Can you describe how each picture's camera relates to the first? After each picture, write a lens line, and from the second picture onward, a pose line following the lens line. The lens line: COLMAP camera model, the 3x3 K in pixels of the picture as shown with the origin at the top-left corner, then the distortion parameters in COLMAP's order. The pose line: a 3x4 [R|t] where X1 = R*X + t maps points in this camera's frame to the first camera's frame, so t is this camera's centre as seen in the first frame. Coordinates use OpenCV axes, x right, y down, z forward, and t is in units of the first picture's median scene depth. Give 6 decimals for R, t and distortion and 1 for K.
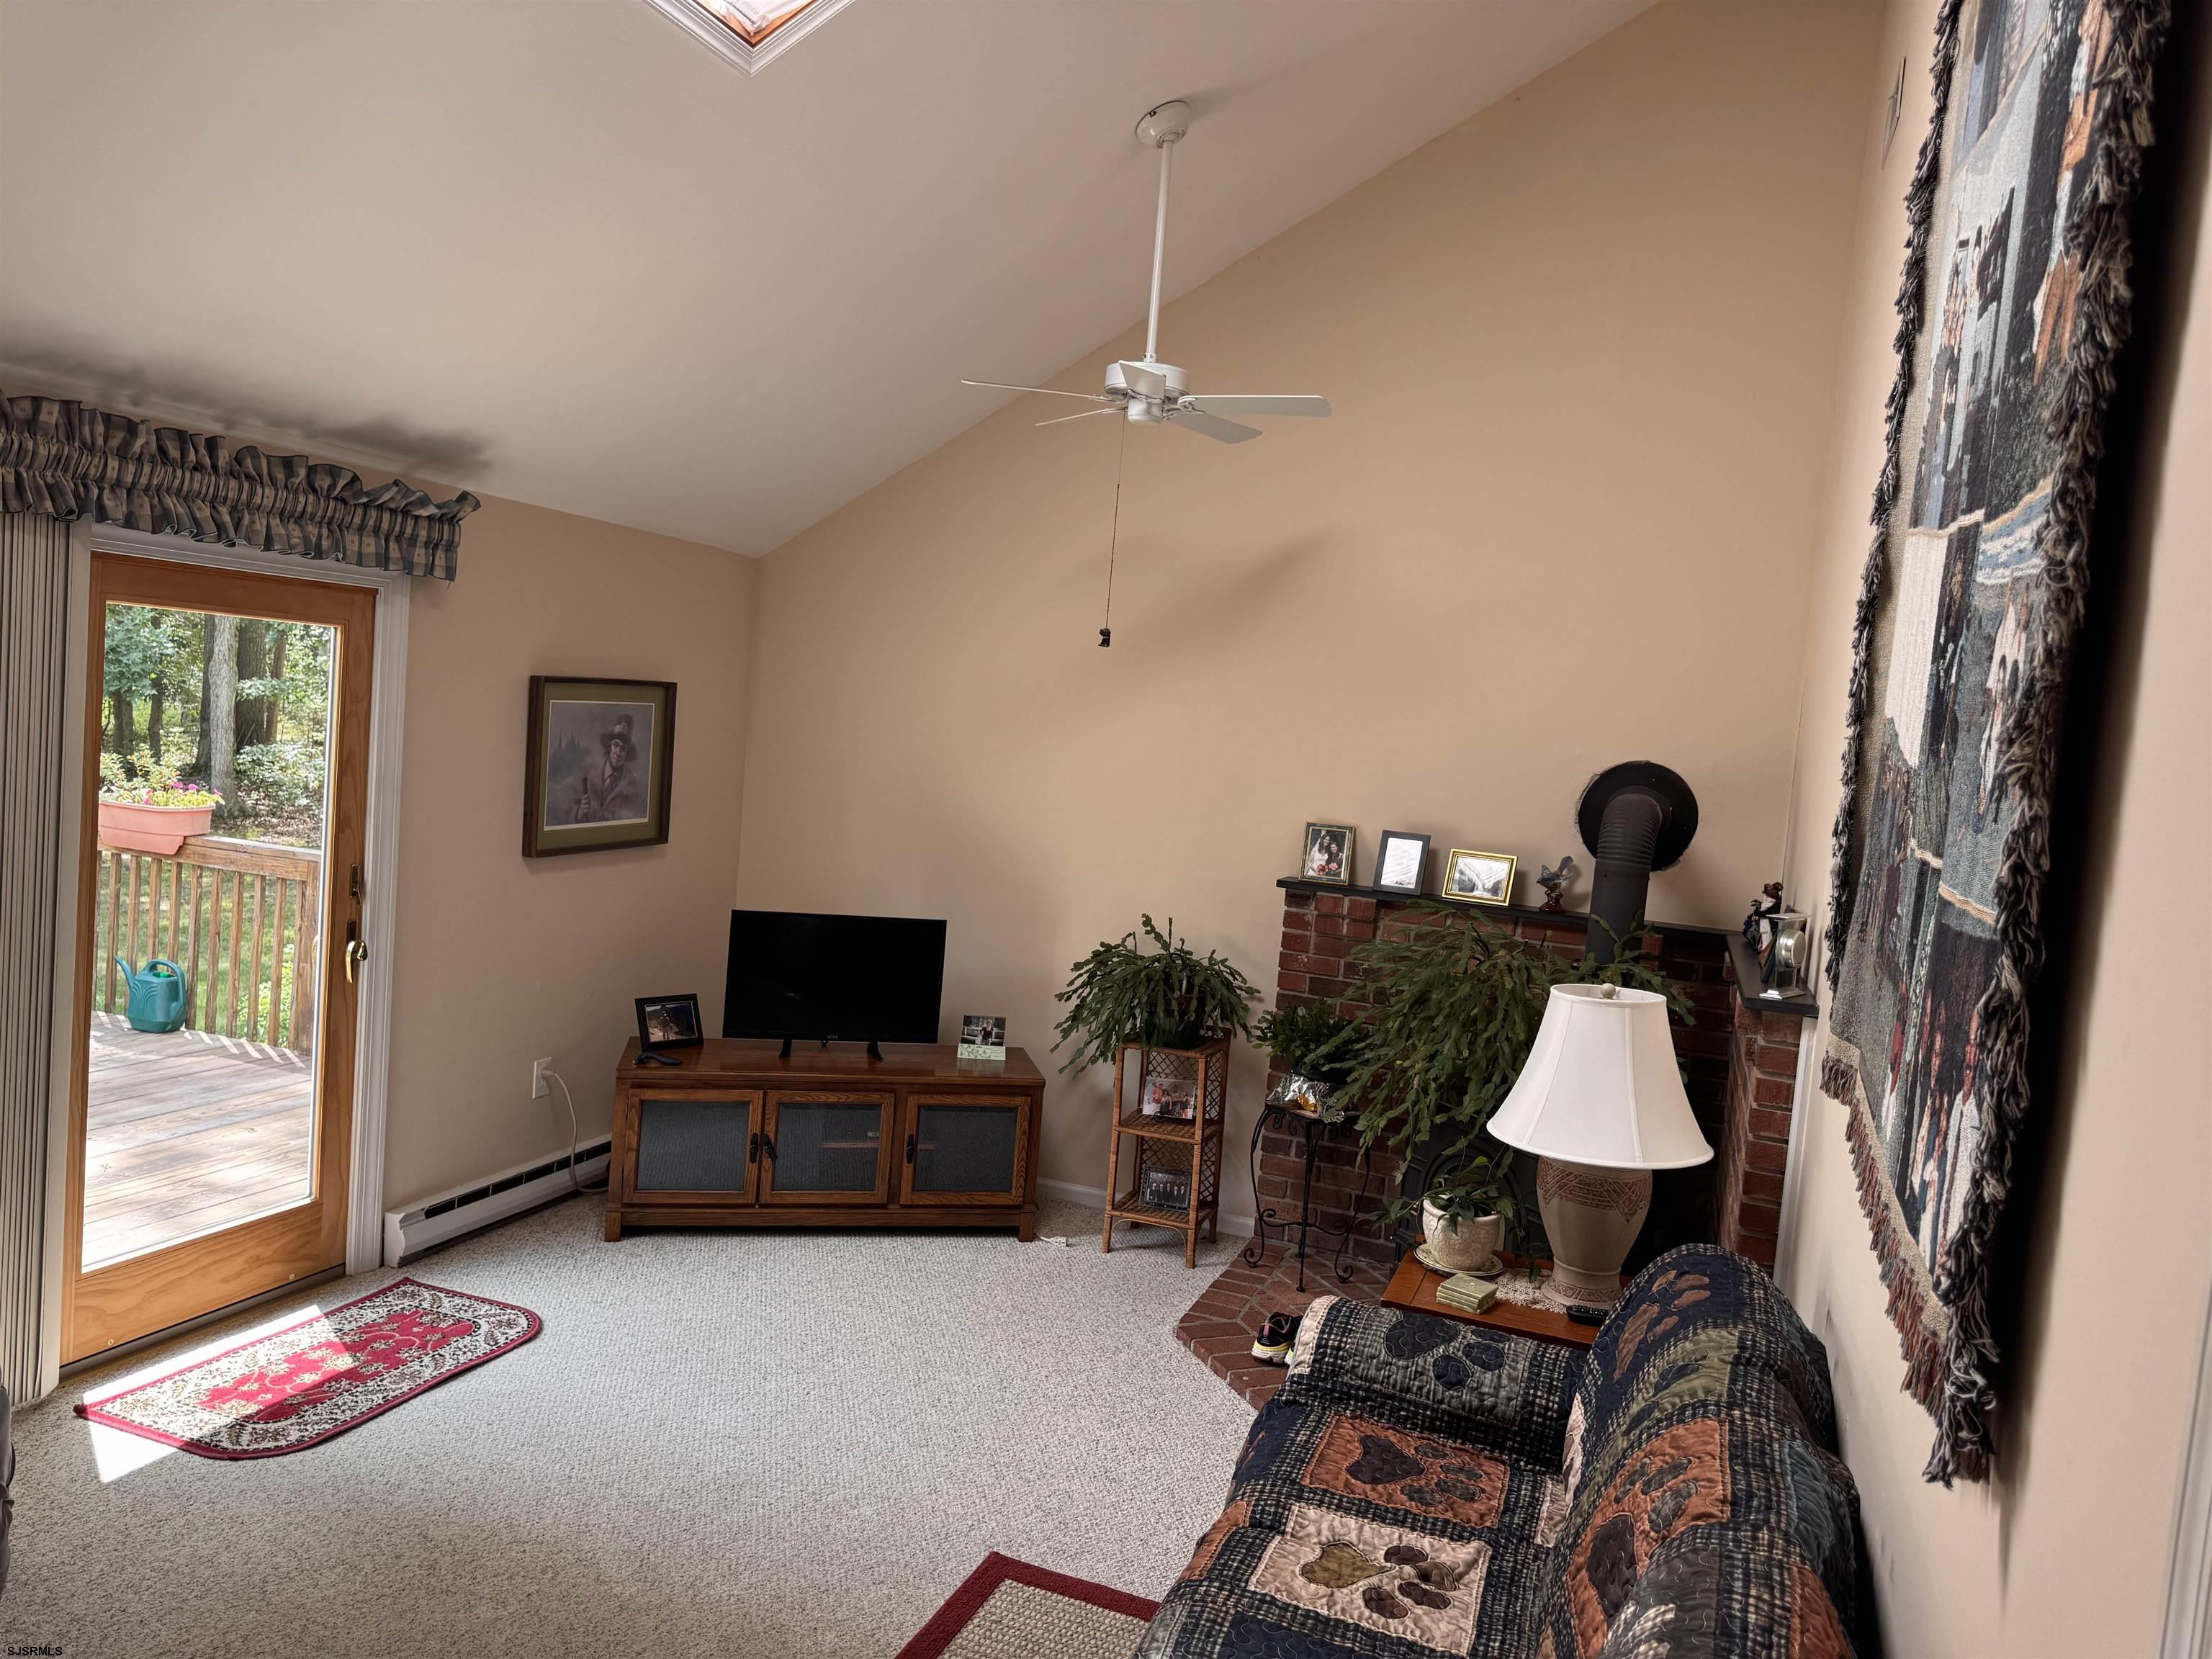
lens RADIAL K [[1531.4, 0, 1106.0], [0, 1531.4, 829.5], [0, 0, 1]] dist [0.137051, -0.258256]
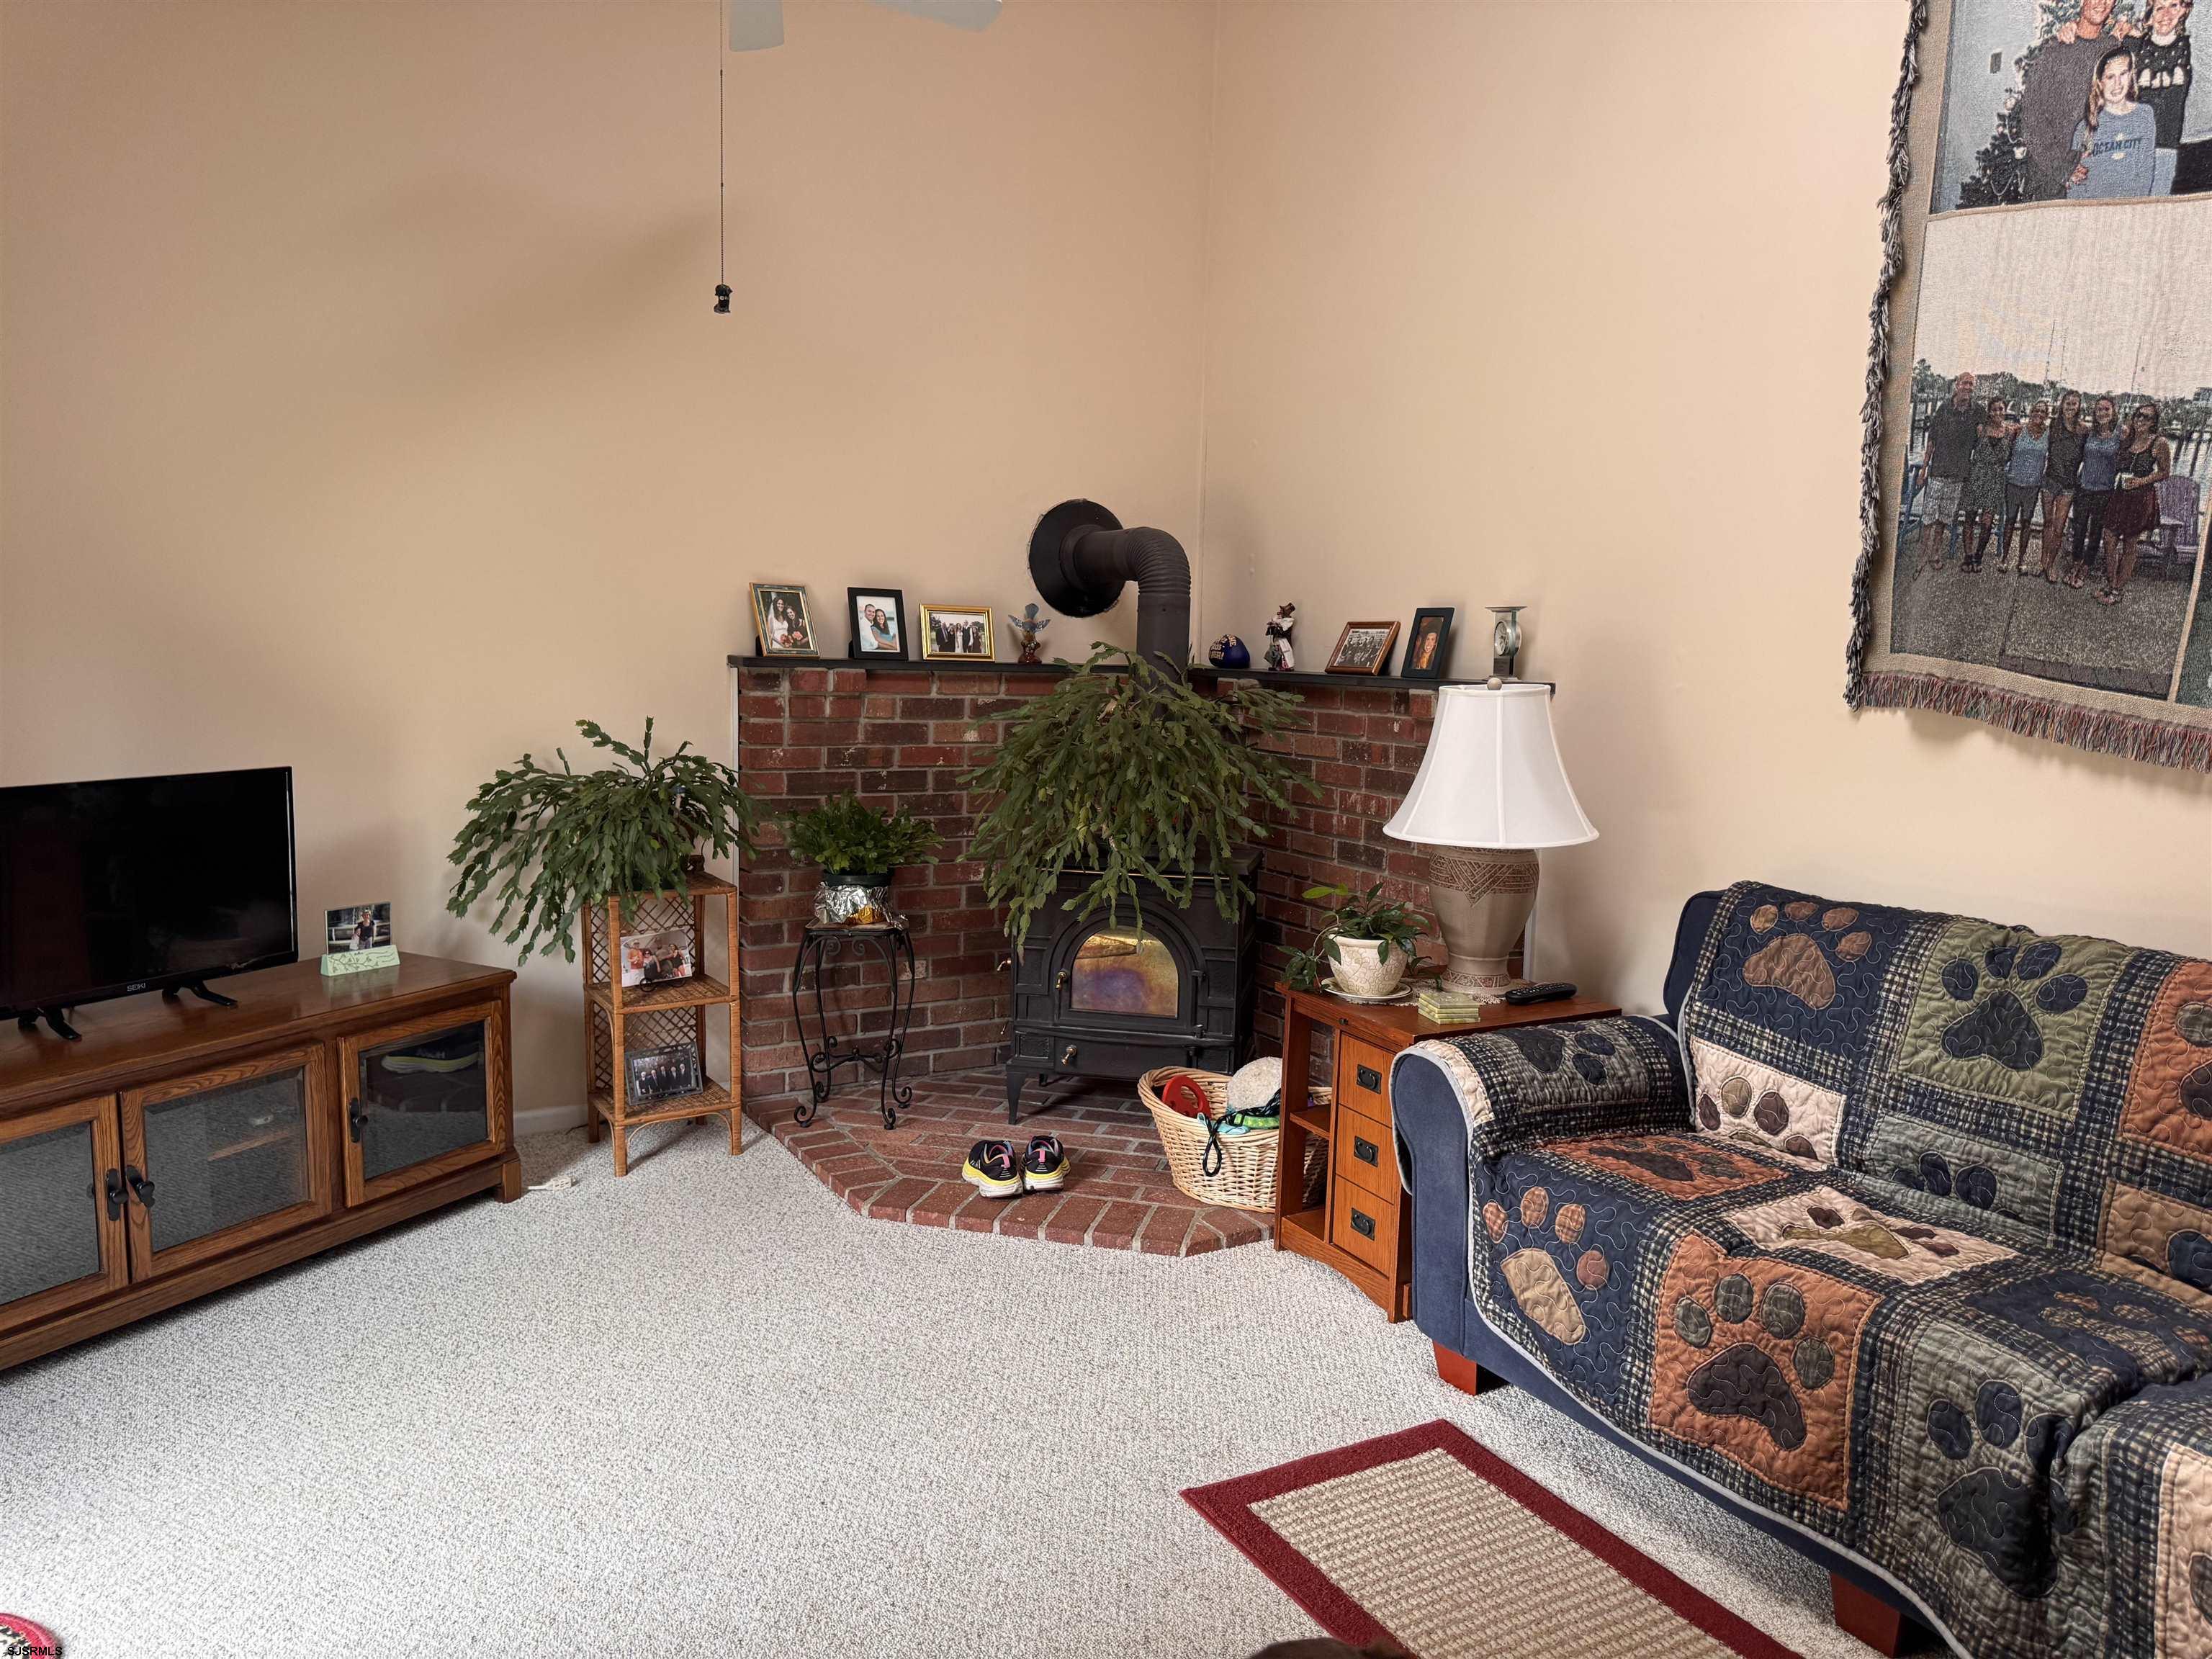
lens RADIAL K [[1531.4, 0, 1106.0], [0, 1531.4, 829.5], [0, 0, 1]] dist [0.137051, -0.258256]
pose [[0.632438, -0.163545, 0.757149, -0.387762], [0.079513, 0.986001, 0.146561, 0.018438], [-0.770519, -0.032488, 0.636588, 0.346958]]
